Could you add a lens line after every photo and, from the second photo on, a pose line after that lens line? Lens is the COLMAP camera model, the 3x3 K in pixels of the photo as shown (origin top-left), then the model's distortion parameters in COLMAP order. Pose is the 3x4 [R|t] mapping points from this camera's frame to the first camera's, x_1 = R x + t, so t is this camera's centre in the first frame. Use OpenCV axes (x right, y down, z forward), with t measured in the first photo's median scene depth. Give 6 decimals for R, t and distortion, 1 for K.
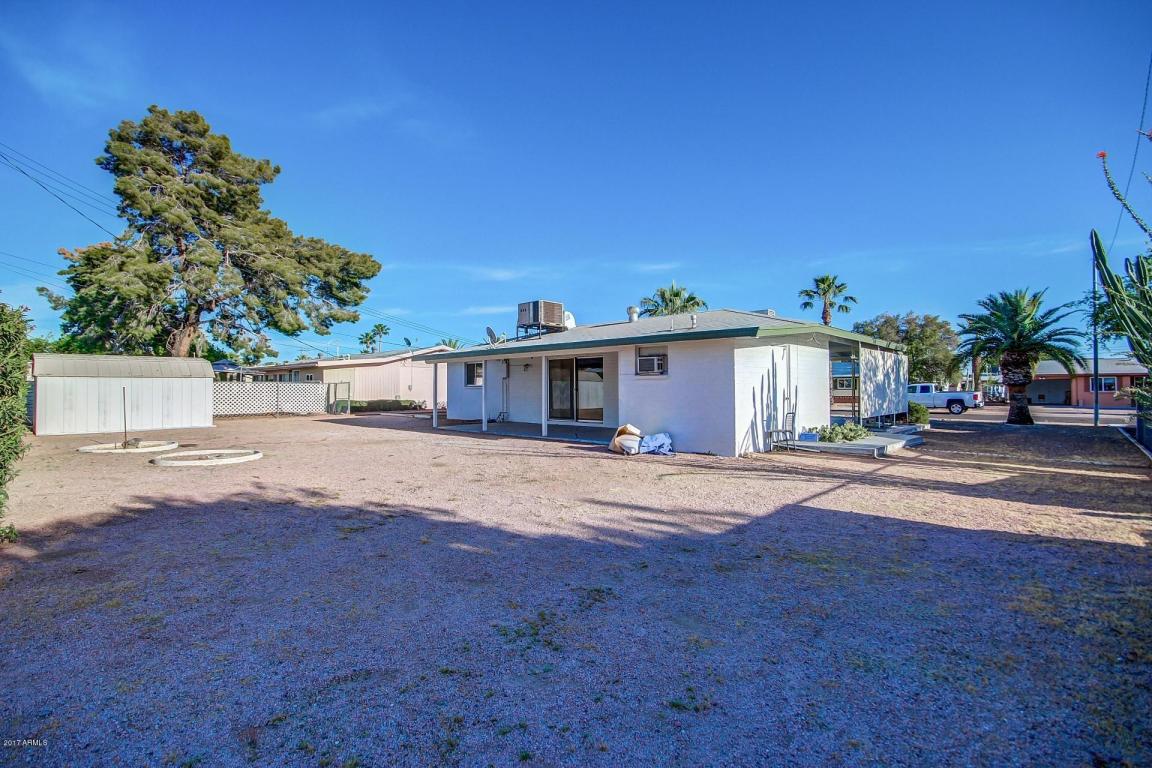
lens RADIAL K [[534.0, 0, 569.9], [0, 534.0, 384.6], [0, 0, 1]] dist [-0.001886, -0.000186]
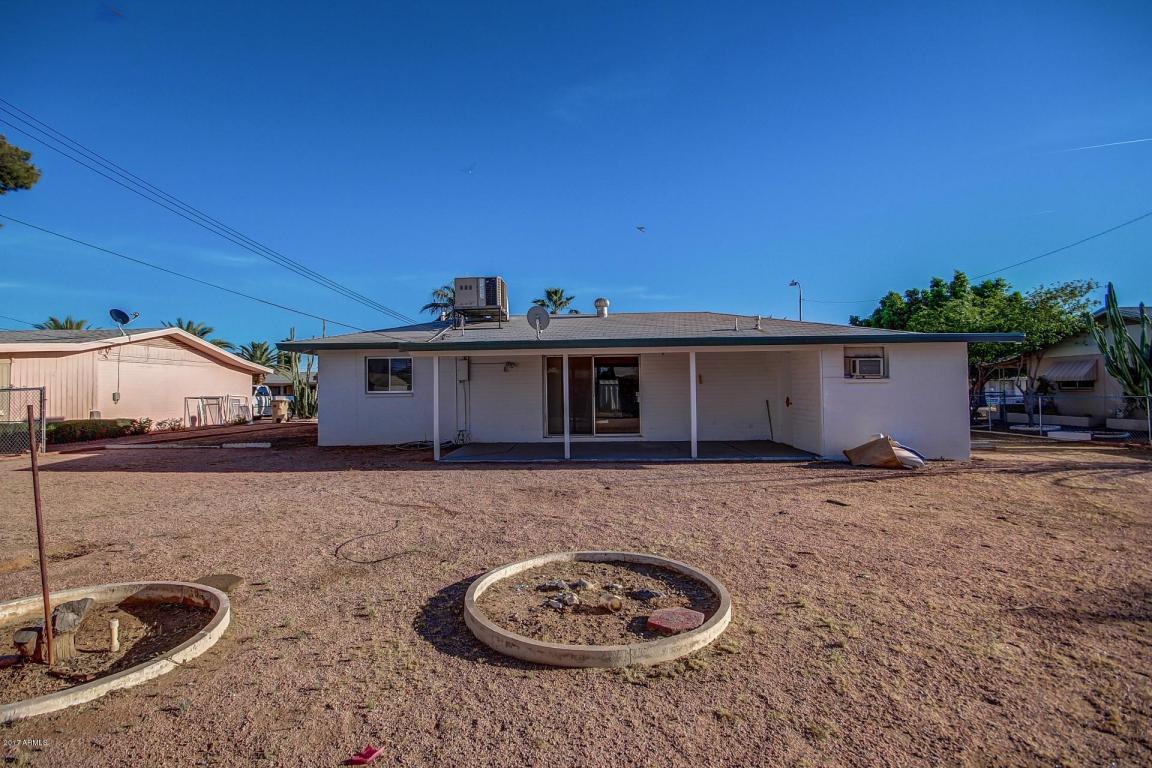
lens RADIAL K [[534.0, 0, 574.7], [0, 534.0, 382.8], [0, 0, 1]] dist [-0.001886, -0.000186]
pose [[0.753758, 0.004143, 0.657139, -0.469379], [0.004092, 0.999931, -0.010998, -0.001522], [-0.657139, 0.010979, 0.753690, 0.370758]]
